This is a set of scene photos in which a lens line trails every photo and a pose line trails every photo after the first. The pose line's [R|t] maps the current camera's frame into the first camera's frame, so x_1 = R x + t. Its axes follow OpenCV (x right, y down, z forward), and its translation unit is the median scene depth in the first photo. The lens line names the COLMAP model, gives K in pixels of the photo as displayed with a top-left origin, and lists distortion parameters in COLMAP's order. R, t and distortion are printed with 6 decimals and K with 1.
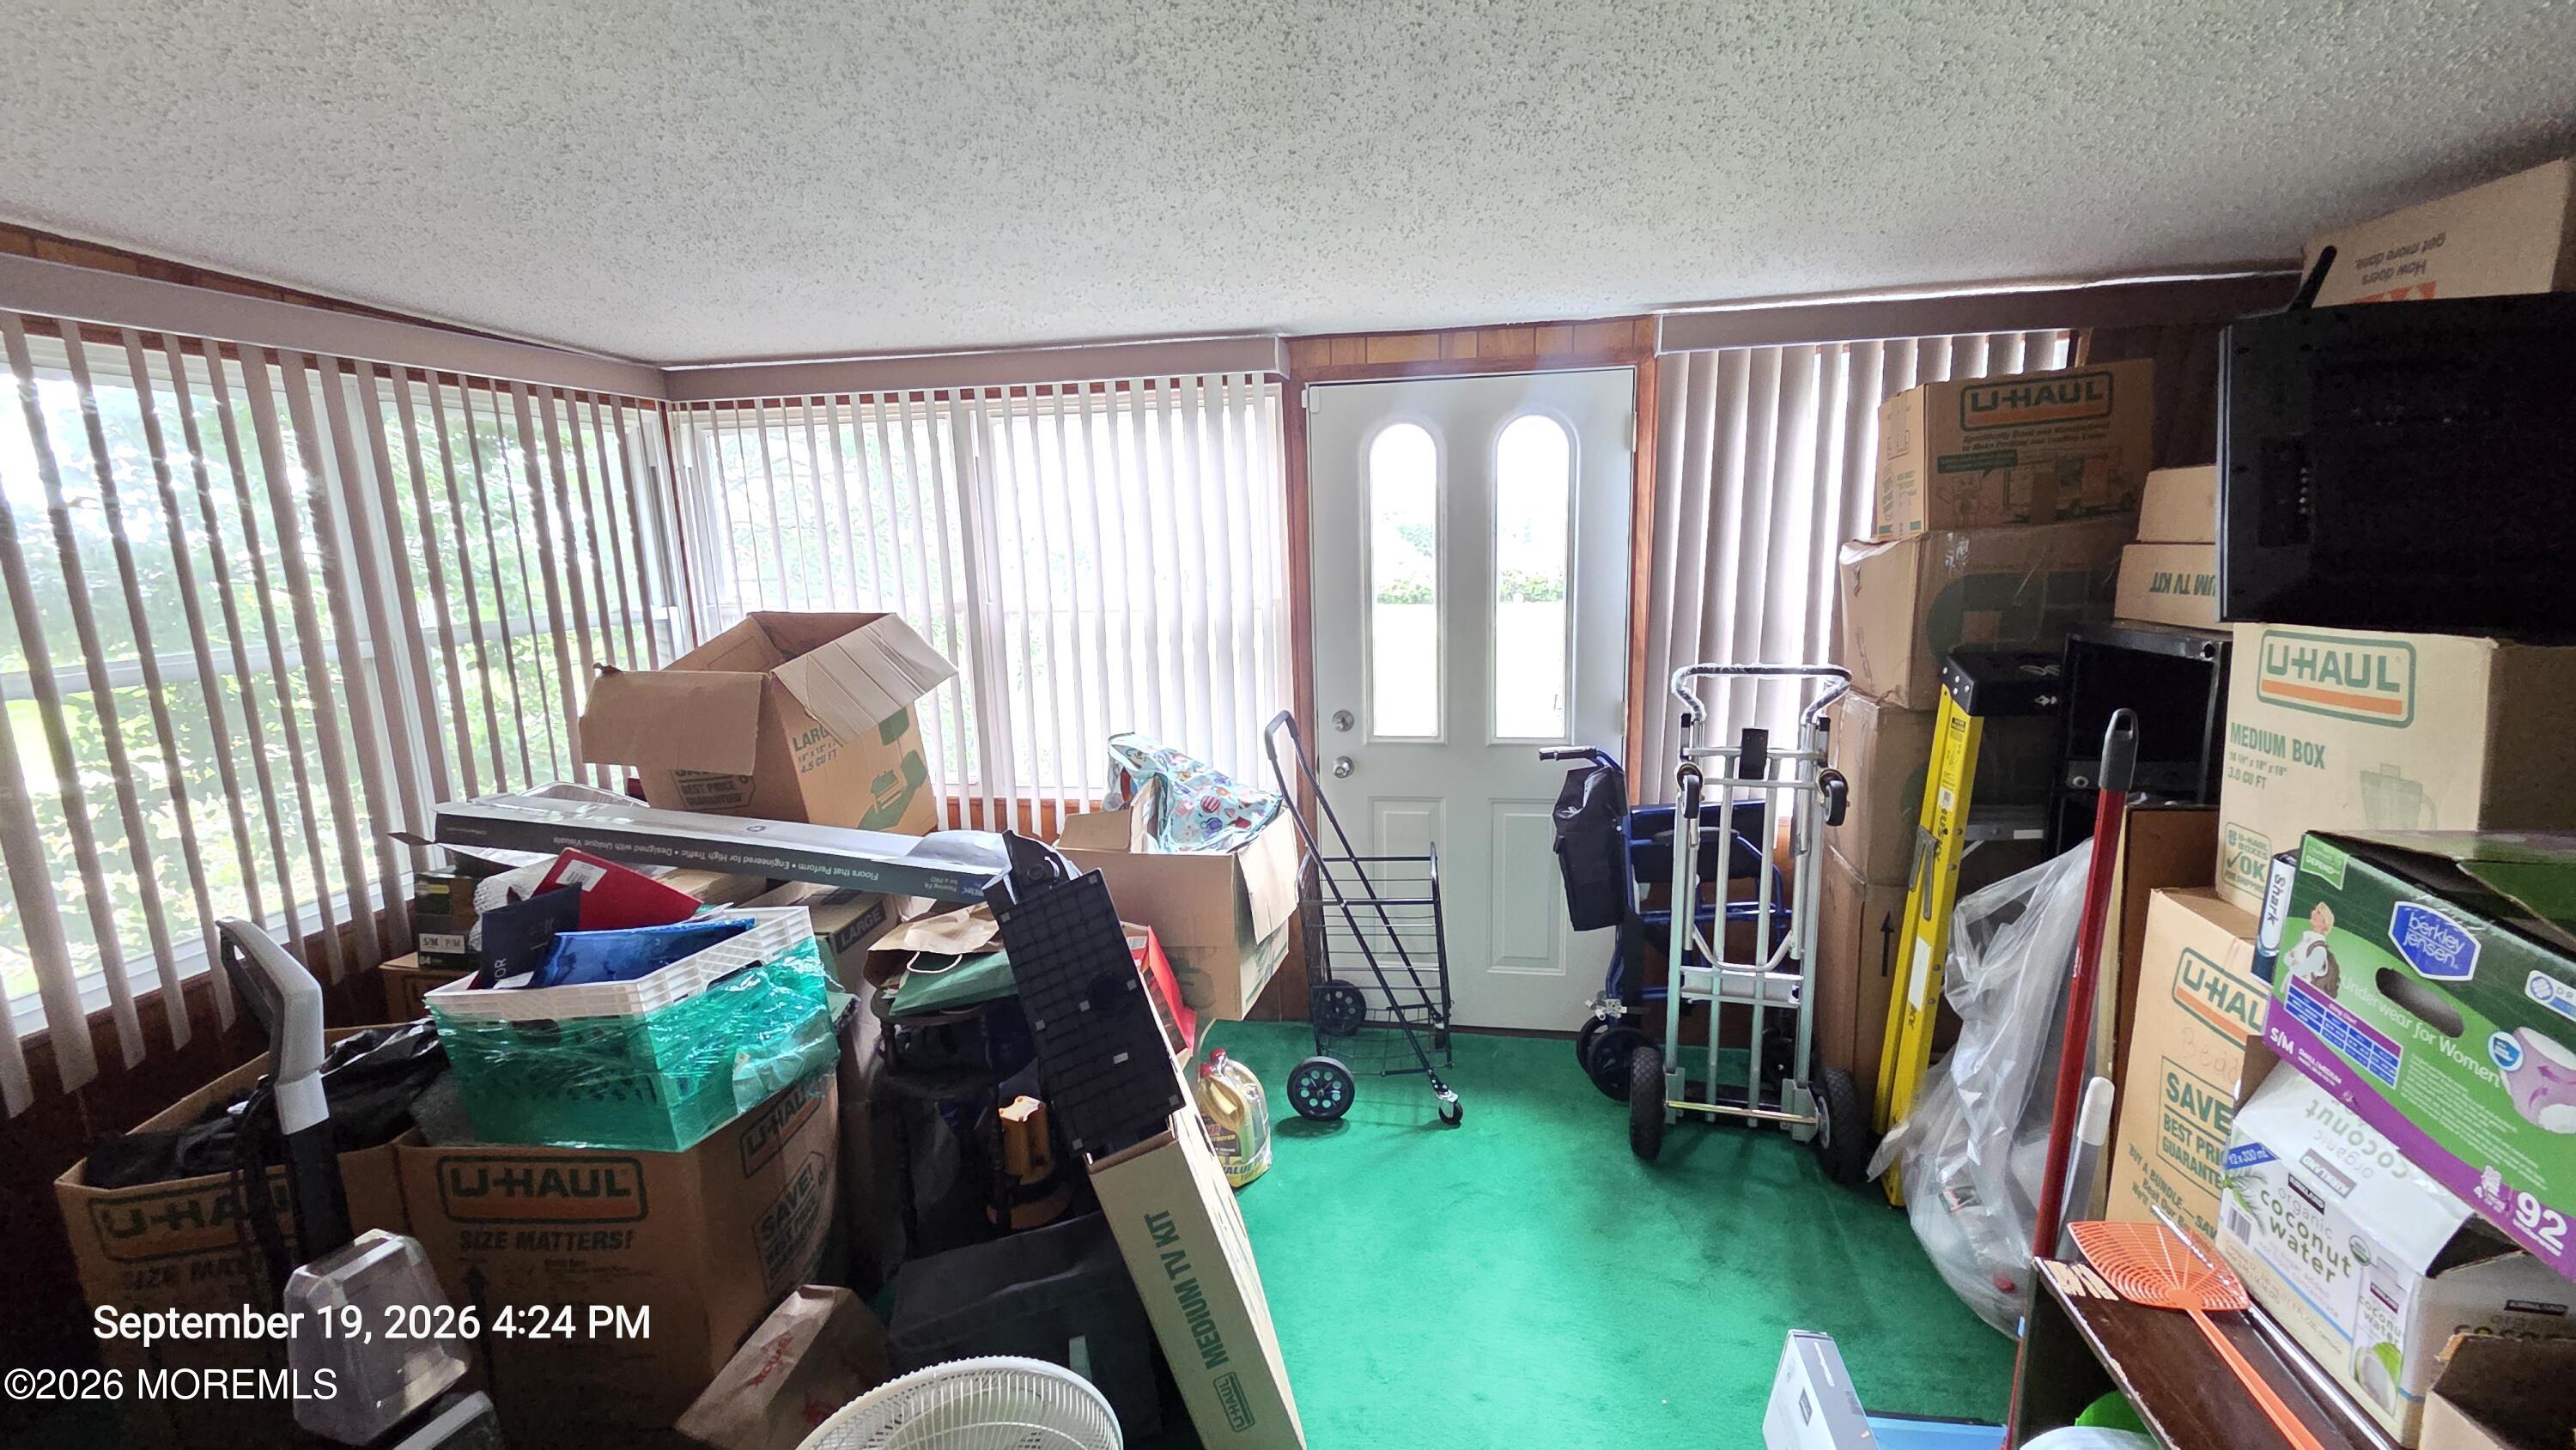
lens RADIAL K [[1052.4, 0, 1289.9], [0, 1052.4, 715.4], [0, 0, 1]] dist [0.001598, -0.000052]
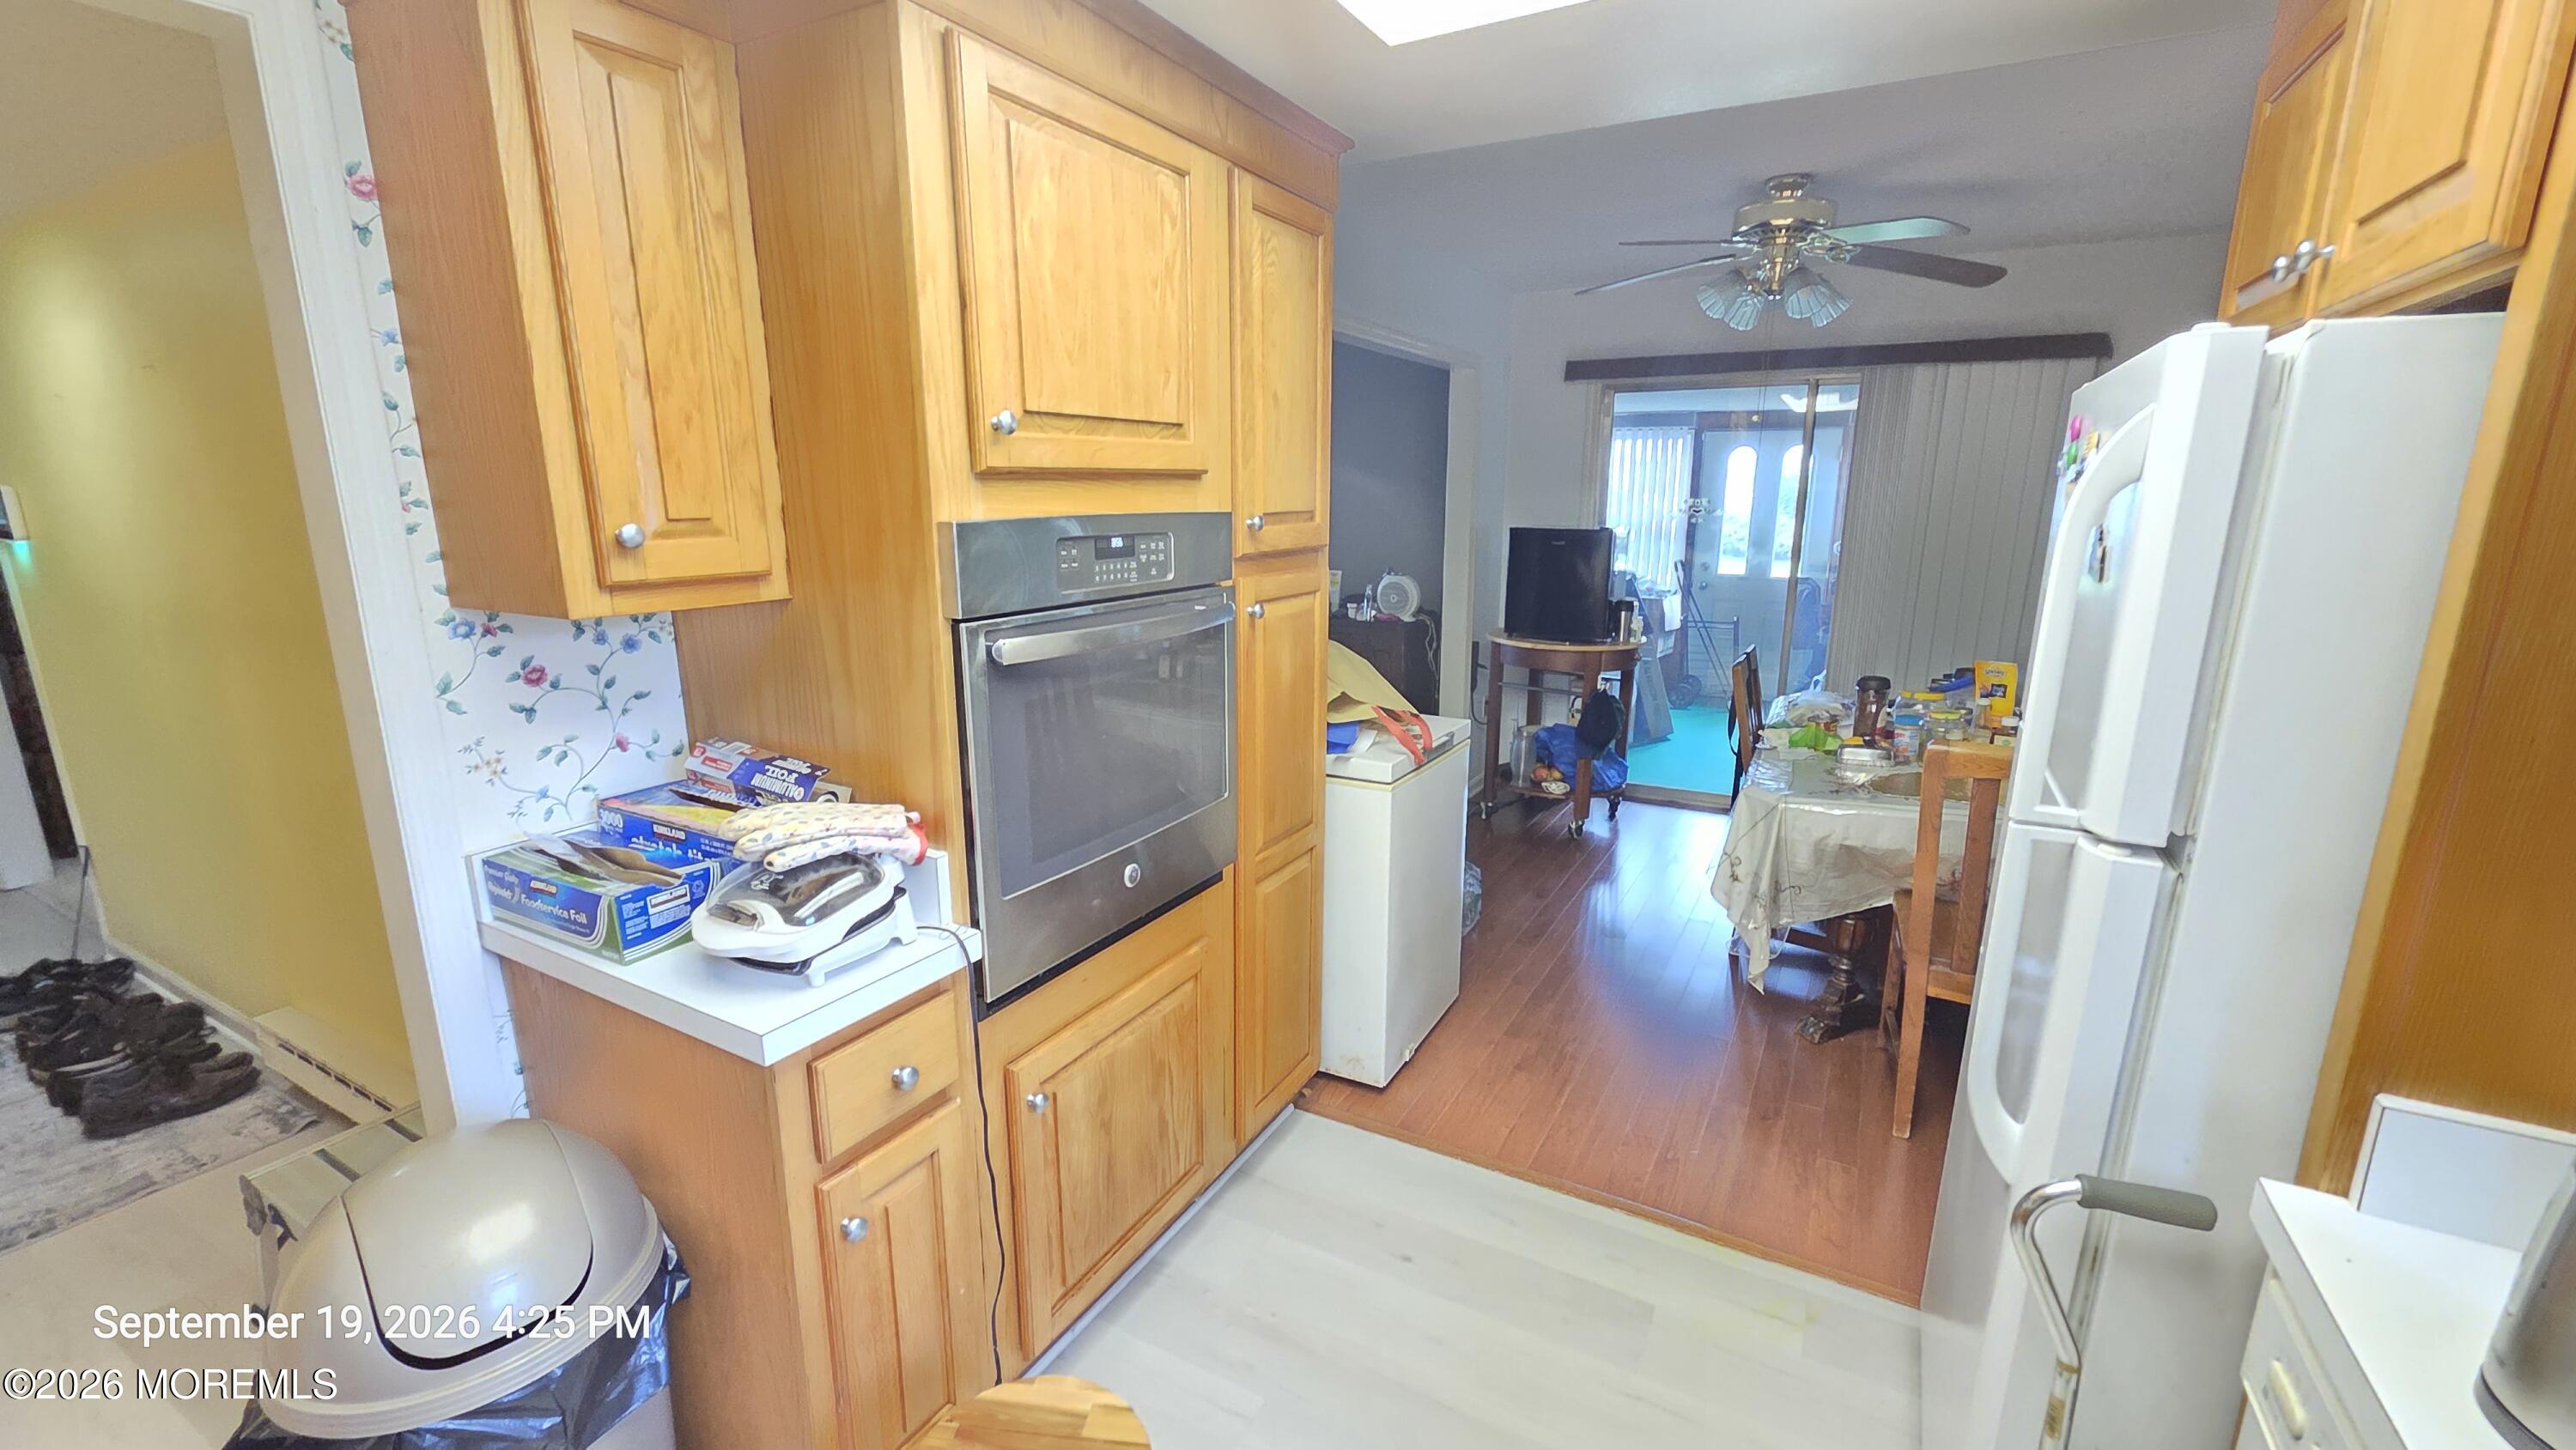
lens RADIAL K [[1052.4, 0, 1300.8], [0, 1052.4, 730.8], [0, 0, 1]] dist [0.001598, -0.000052]
pose [[0.950162, 0.105887, -0.293224, -0.123317], [-0.090390, 0.993721, 0.065945, 0.454063], [0.298365, -0.036154, 0.953767, -2.414470]]
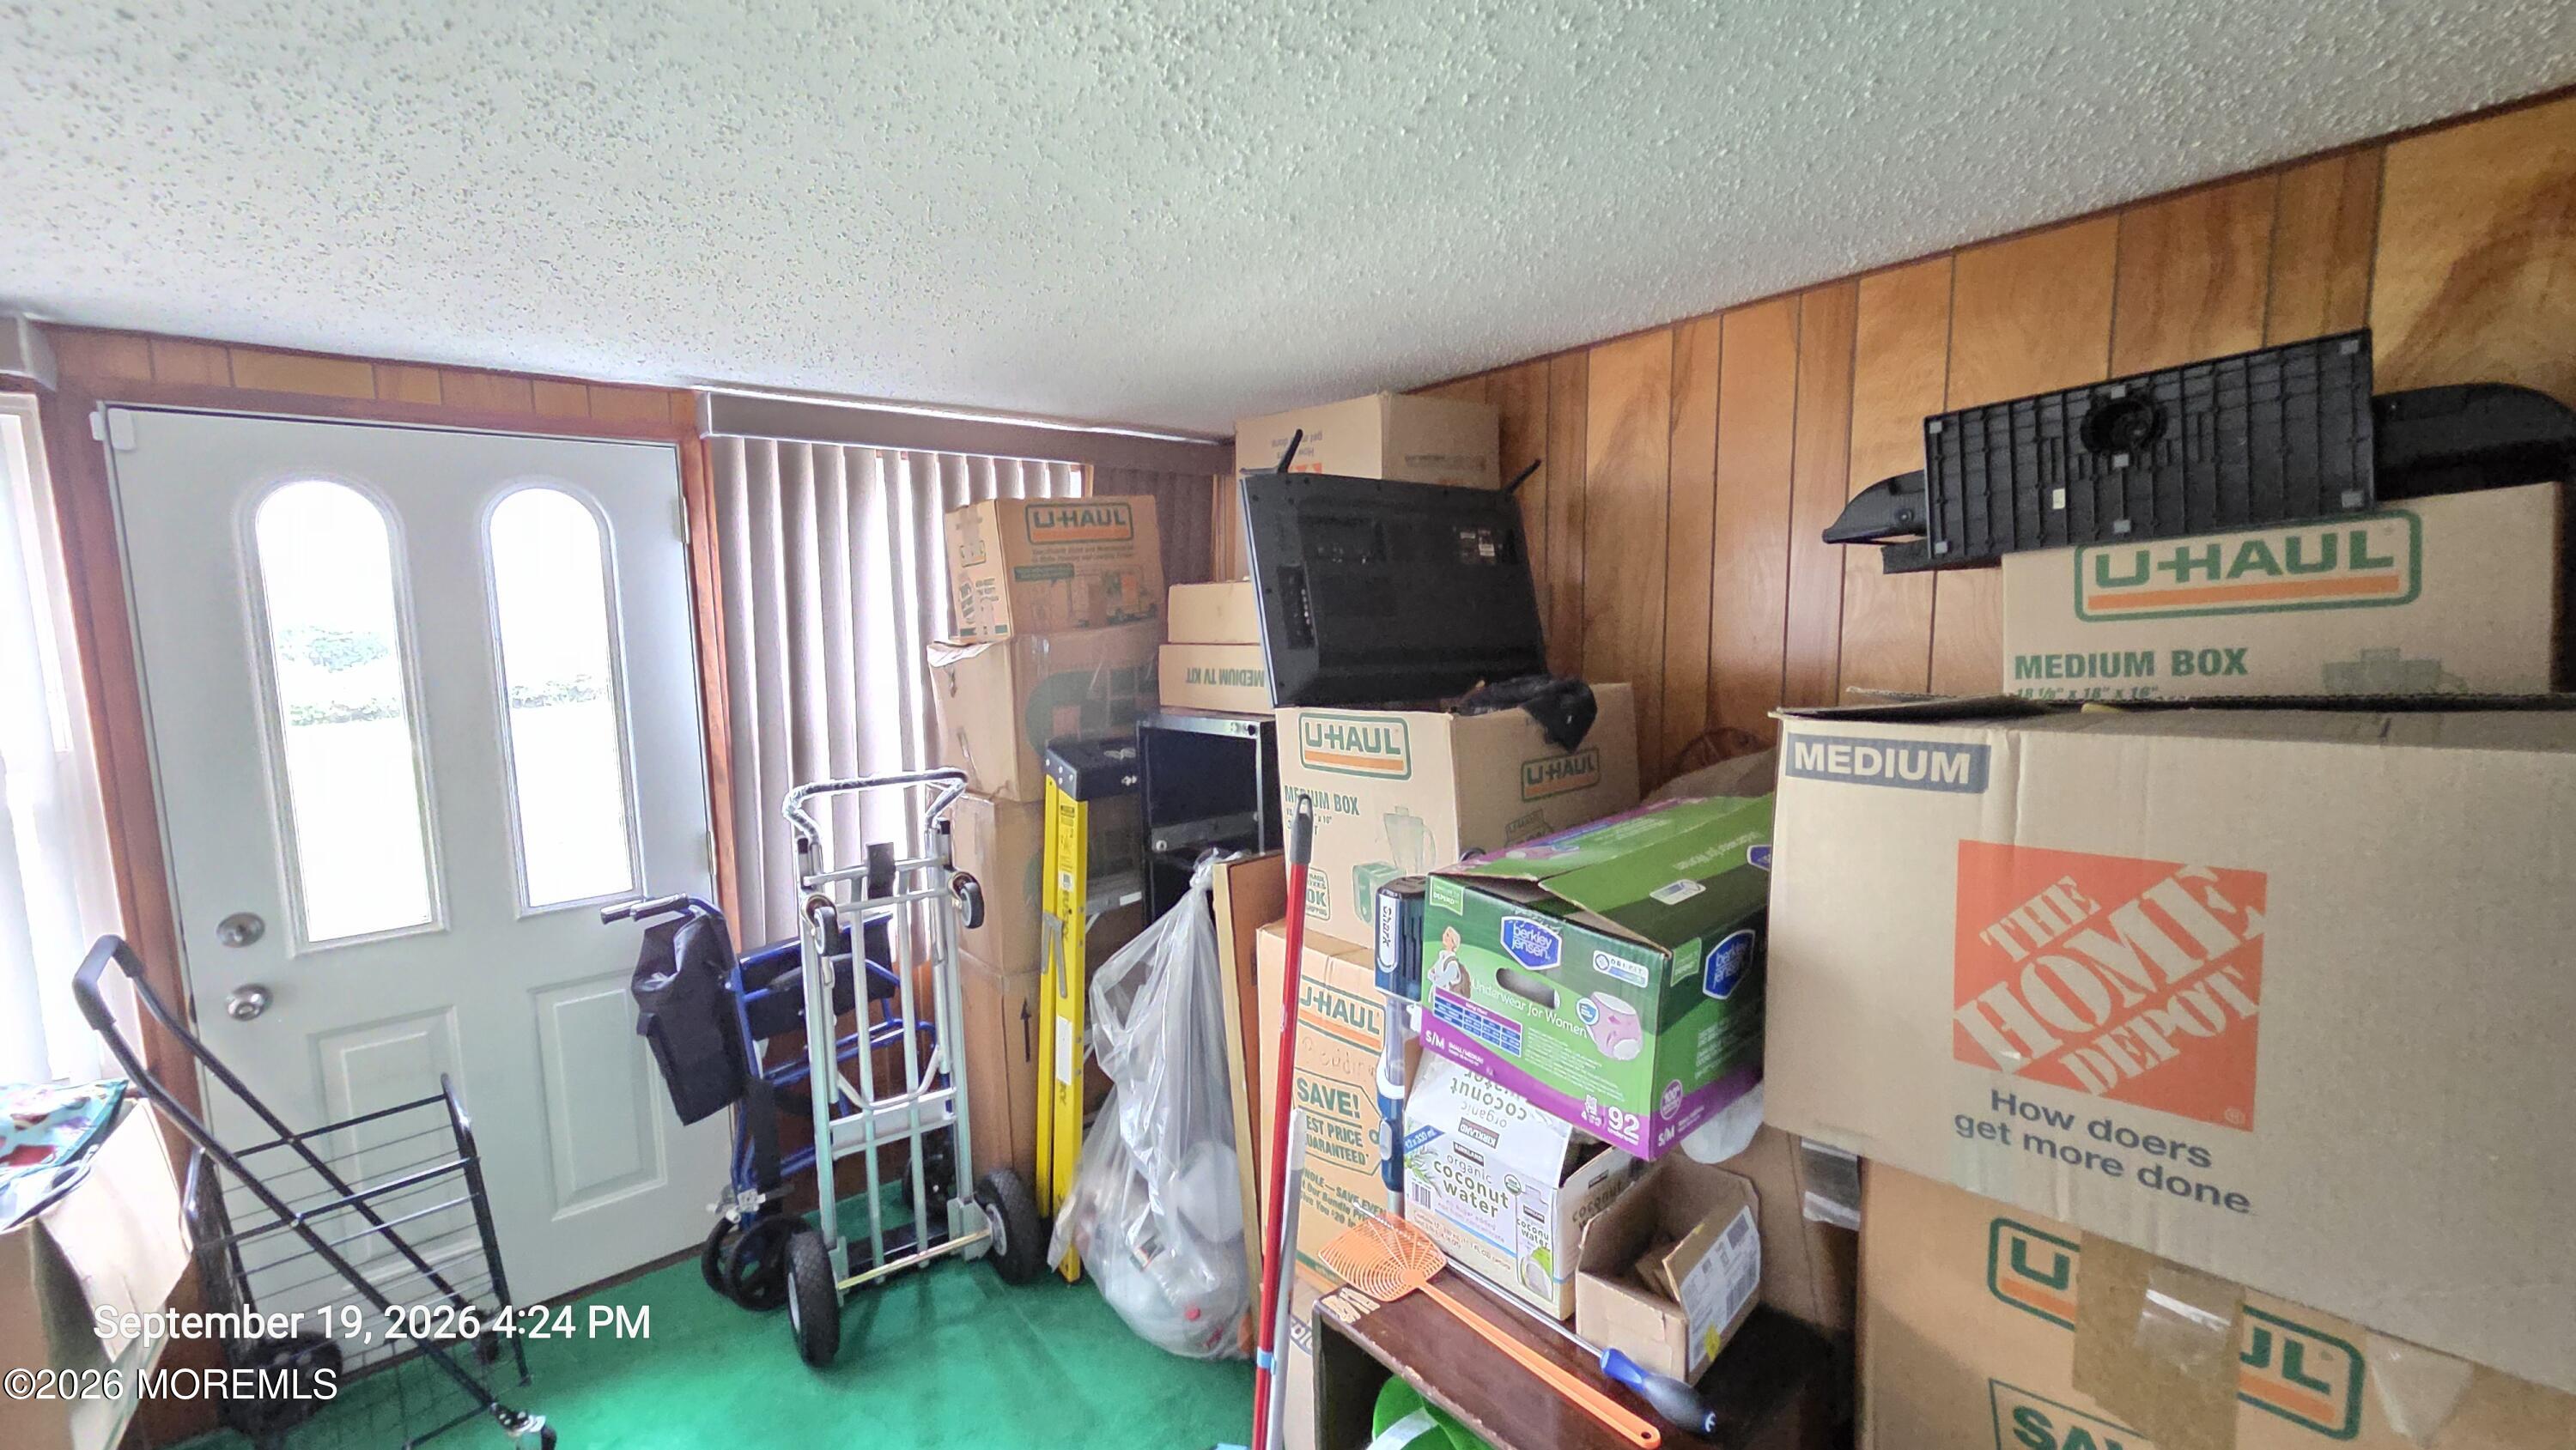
lens RADIAL K [[1052.4, 0, 1294.5], [0, 1052.4, 721.6], [0, 0, 1]] dist [0.001598, -0.000052]
pose [[0.626447, -0.072003, 0.776132, -0.054597], [0.135984, 0.990550, -0.017864, -0.031991], [-0.767511, 0.116732, 0.630318, 0.127296]]
